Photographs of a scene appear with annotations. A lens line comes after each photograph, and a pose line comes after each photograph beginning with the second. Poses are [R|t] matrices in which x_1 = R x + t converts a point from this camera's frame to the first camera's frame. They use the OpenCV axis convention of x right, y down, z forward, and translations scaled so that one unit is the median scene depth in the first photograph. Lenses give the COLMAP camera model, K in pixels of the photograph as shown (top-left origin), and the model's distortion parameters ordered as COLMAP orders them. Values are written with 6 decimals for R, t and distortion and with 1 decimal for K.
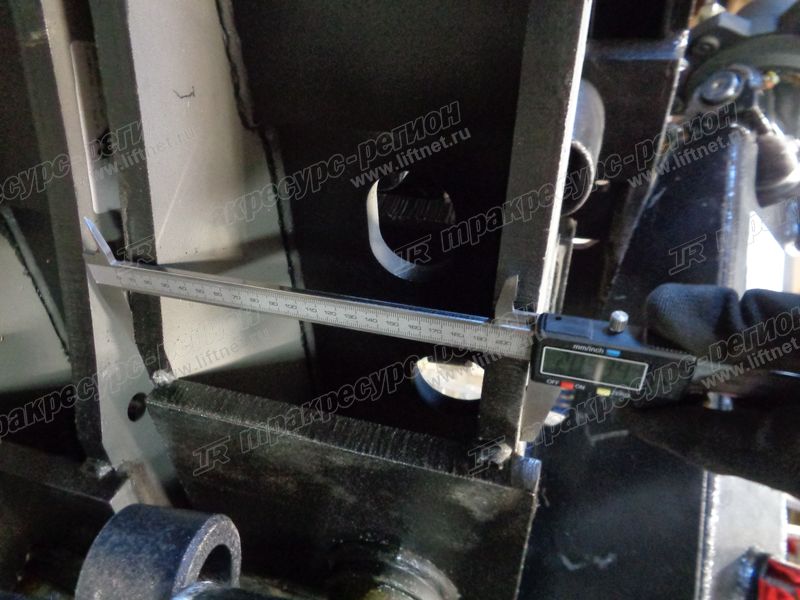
lens RADIAL K [[591.4, 0, 398.4], [0, 591.4, 300.9], [0, 0, 1]] dist [0.001282, -0.001001]
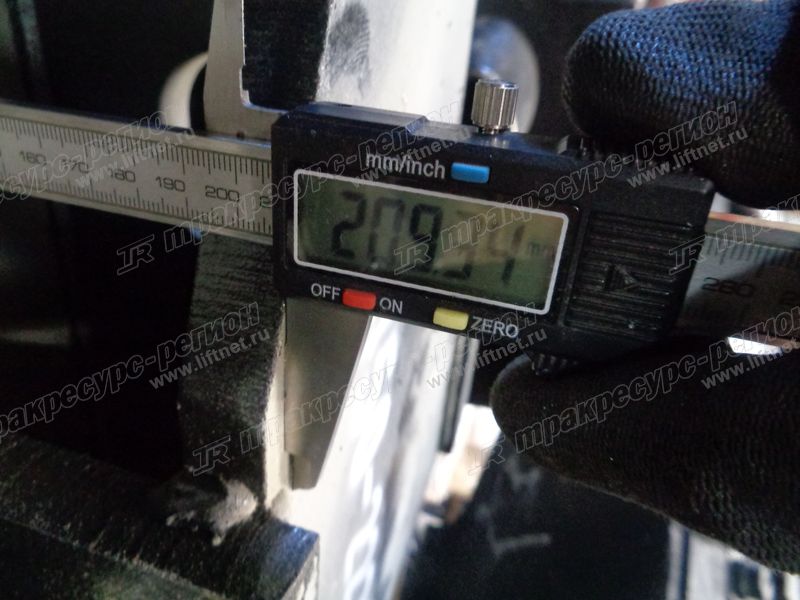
lens RADIAL K [[591.4, 0, 401.2], [0, 591.4, 298.9], [0, 0, 1]] dist [0.001282, -0.001001]
pose [[0.990633, 0.111314, 0.079088, 0.247341], [-0.094114, 0.976240, -0.195188, 0.185622], [-0.098936, 0.185916, 0.977572, 0.554602]]
